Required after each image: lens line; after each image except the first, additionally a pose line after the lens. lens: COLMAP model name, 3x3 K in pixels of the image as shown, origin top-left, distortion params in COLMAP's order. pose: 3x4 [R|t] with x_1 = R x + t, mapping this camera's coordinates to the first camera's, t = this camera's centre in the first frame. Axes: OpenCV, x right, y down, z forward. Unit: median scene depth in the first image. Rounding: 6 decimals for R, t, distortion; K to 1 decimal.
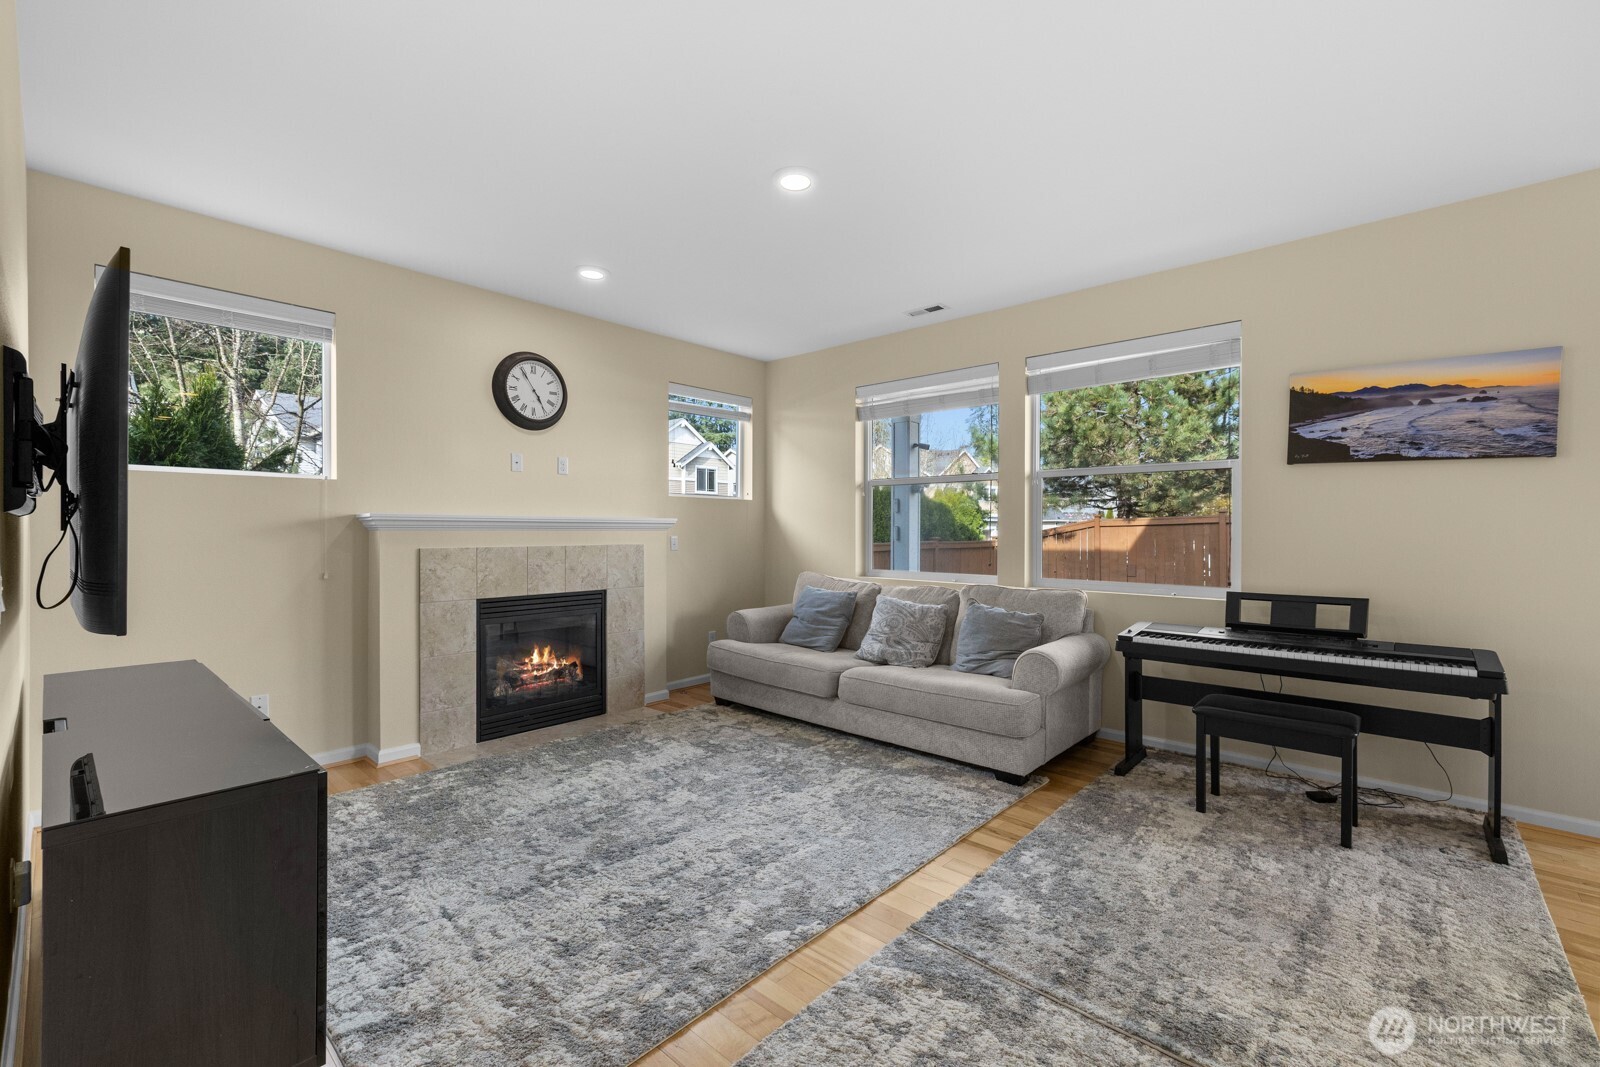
lens RADIAL K [[676.3, 0, 799.4], [0, 676.3, 527.6], [0, 0, 1]] dist [0.001114, 0.000775]
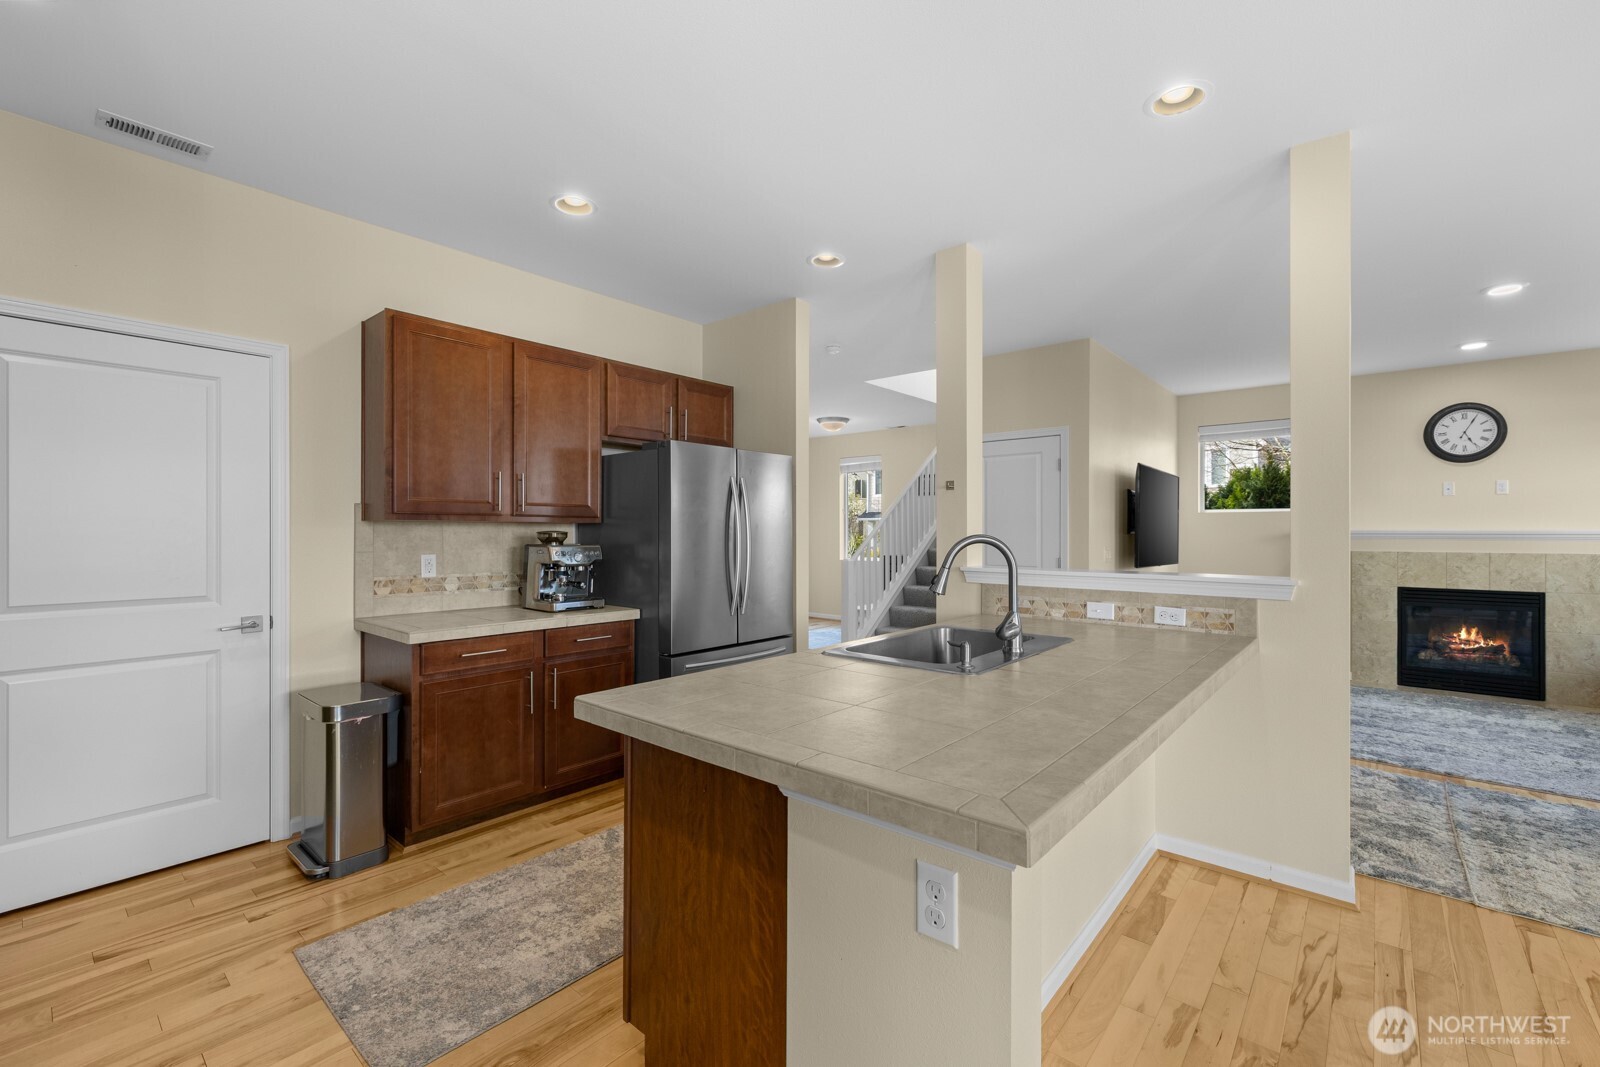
lens RADIAL K [[676.3, 0, 799.6], [0, 676.3, 531.1], [0, 0, 1]] dist [0.001114, 0.000775]
pose [[0.028945, -0.003514, -0.999575, 0.881725], [0.000567, 0.999994, -0.003499, -0.009620], [0.999581, -0.000466, 0.028947, -0.312890]]
